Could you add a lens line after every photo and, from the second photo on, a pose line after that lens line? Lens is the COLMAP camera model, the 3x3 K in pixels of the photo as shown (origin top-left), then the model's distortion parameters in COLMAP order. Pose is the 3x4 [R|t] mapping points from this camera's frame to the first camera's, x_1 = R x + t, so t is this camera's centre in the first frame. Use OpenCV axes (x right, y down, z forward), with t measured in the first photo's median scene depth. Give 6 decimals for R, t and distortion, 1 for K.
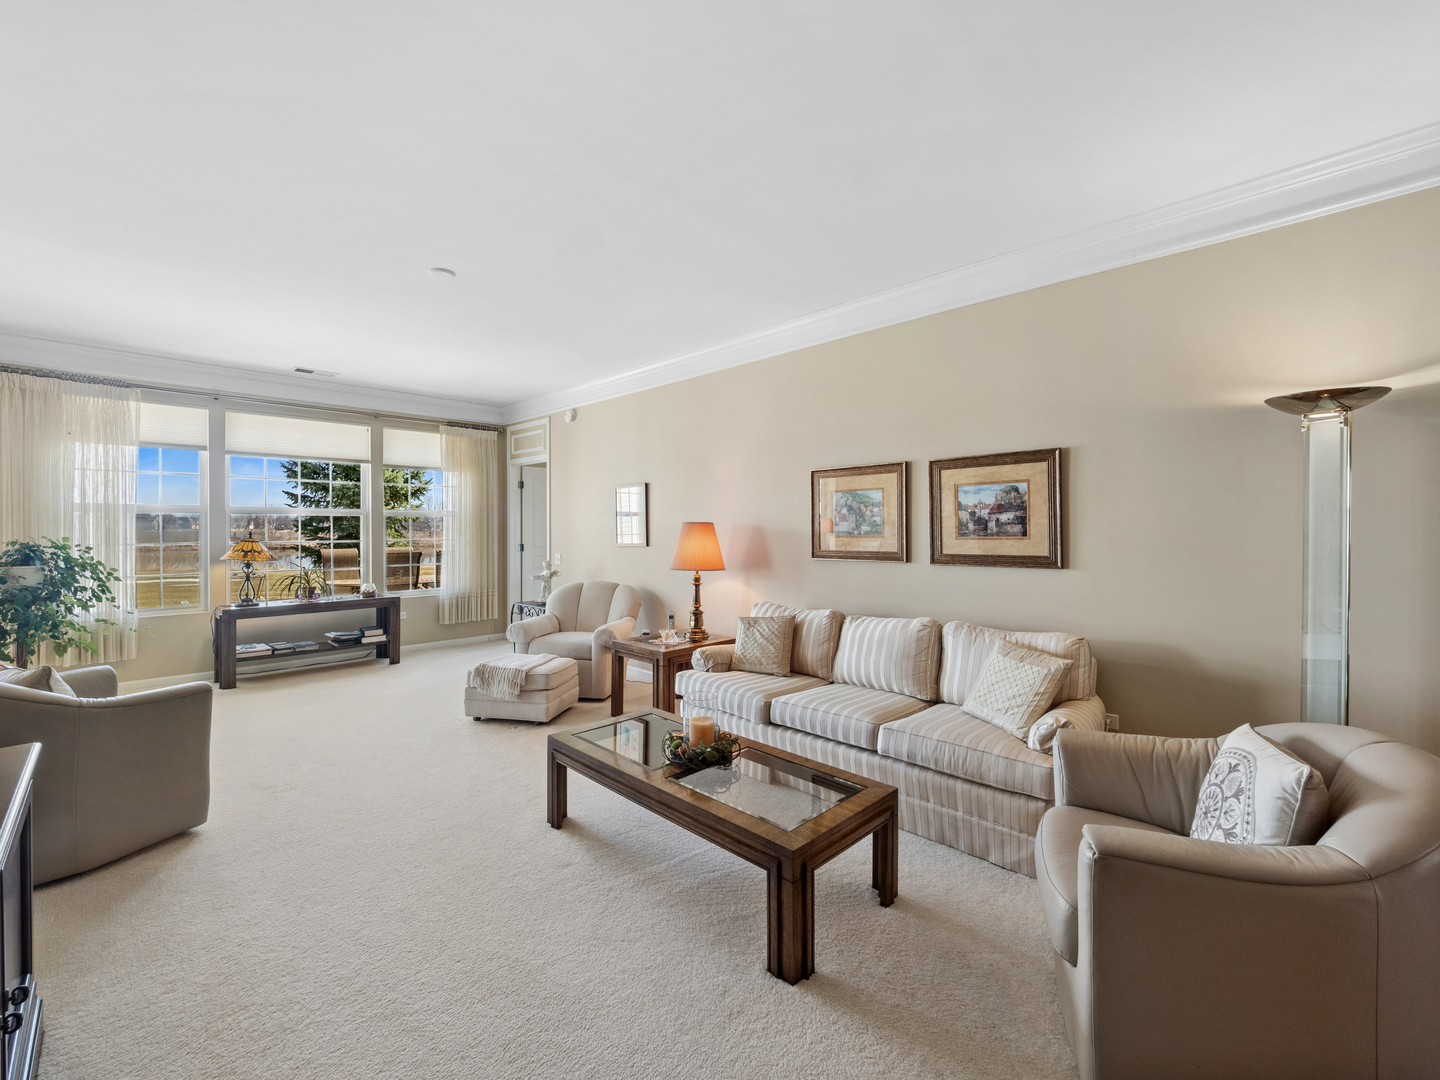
lens RADIAL K [[602.5, 0, 720.0], [0, 602.5, 540.0], [0, 0, 1]] dist [-0.004495, -0.000343]
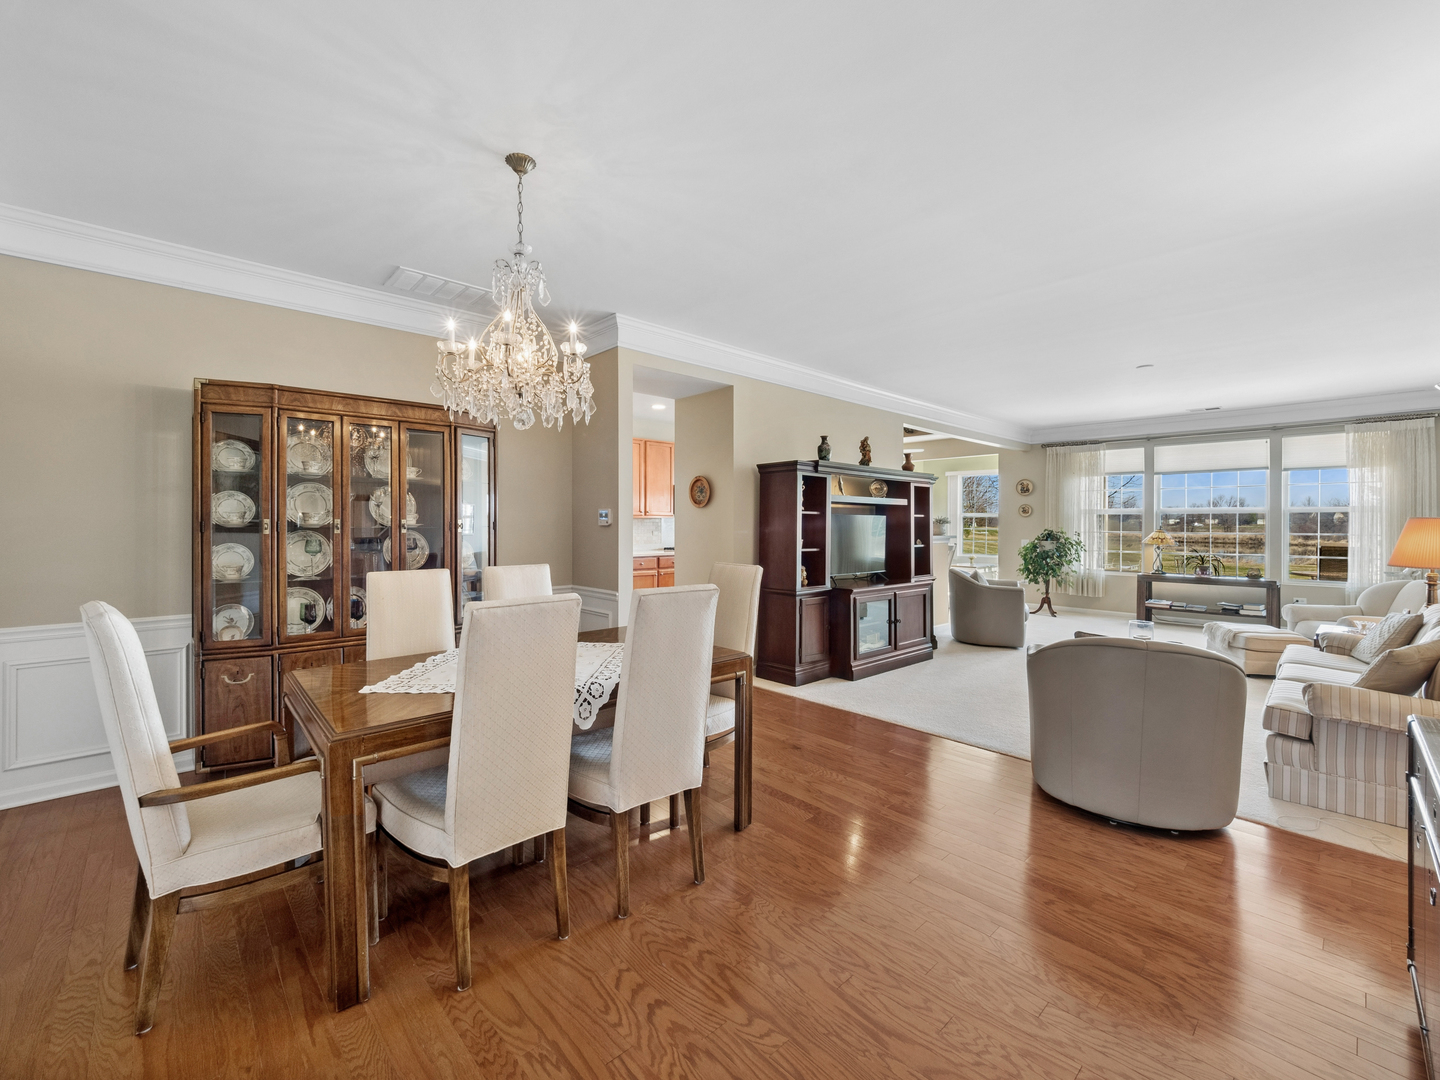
lens RADIAL K [[602.5, 0, 720.0], [0, 602.5, 540.0], [0, 0, 1]] dist [-0.004495, -0.000343]
pose [[-0.021394, 0.029928, -0.999323, 0.979456], [-0.020247, 0.999334, 0.030362, 0.000020], [0.999566, 0.020882, -0.020774, -0.099962]]
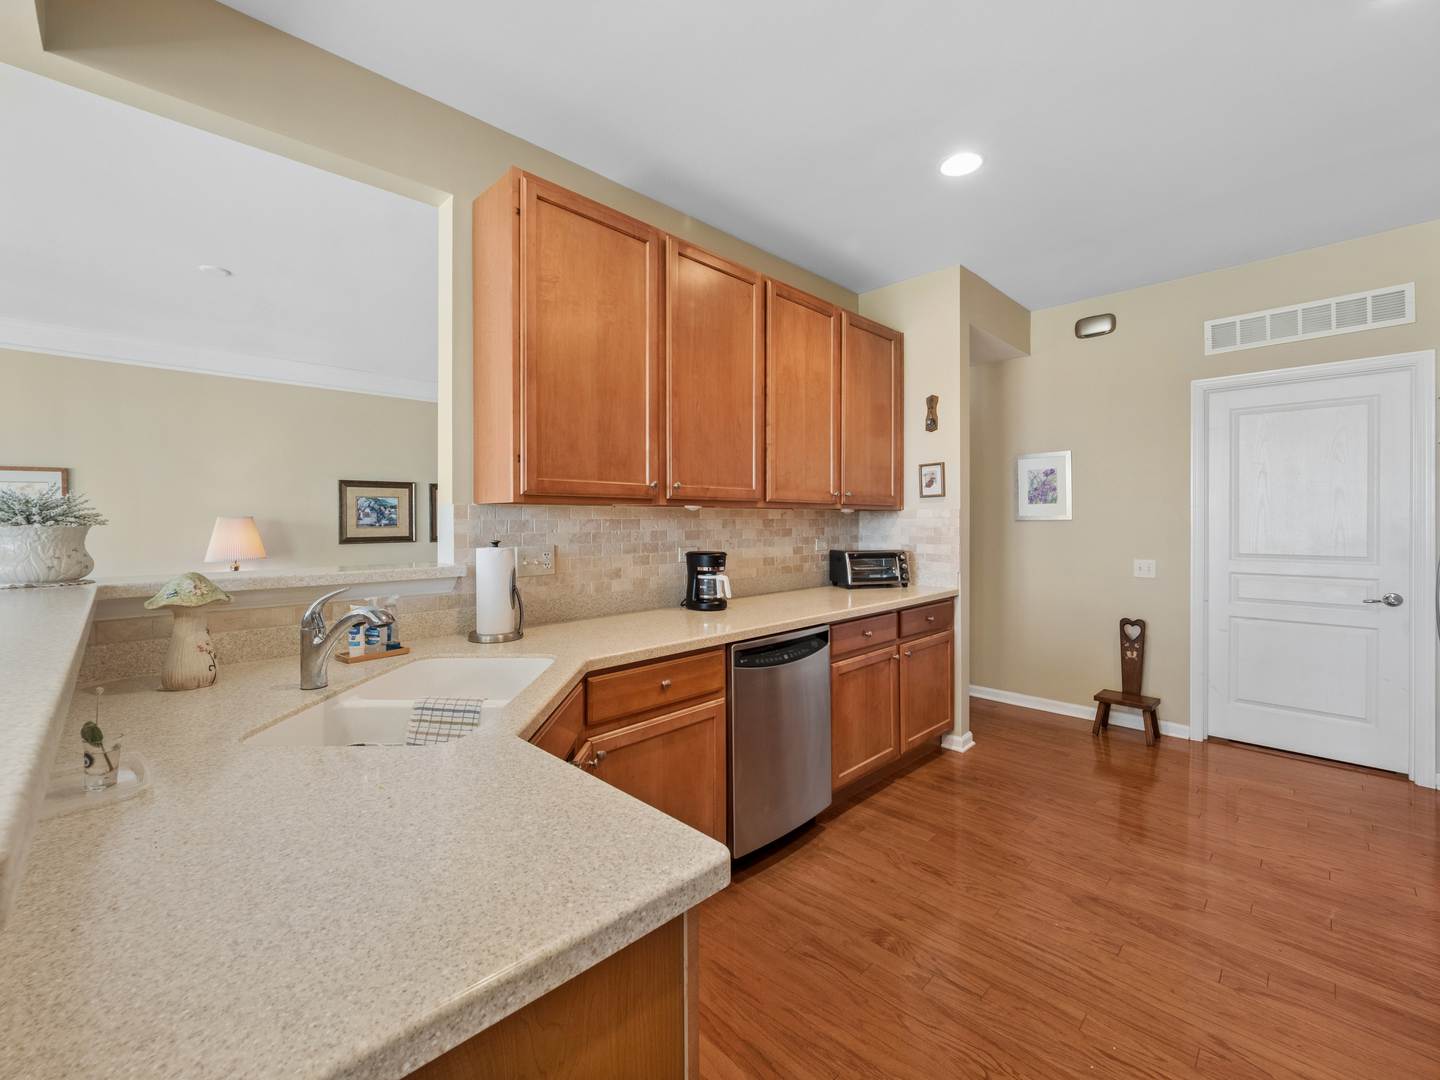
lens RADIAL K [[618.4, 0, 689.3], [0, 618.4, 523.9], [0, 0, 1]] dist [0.000015, -0.000008]
pose [[0.026461, -0.003919, 0.999642, -0.089086], [0.018791, 0.999818, 0.003422, -0.000350], [-0.999473, 0.018694, 0.026530, 0.011497]]
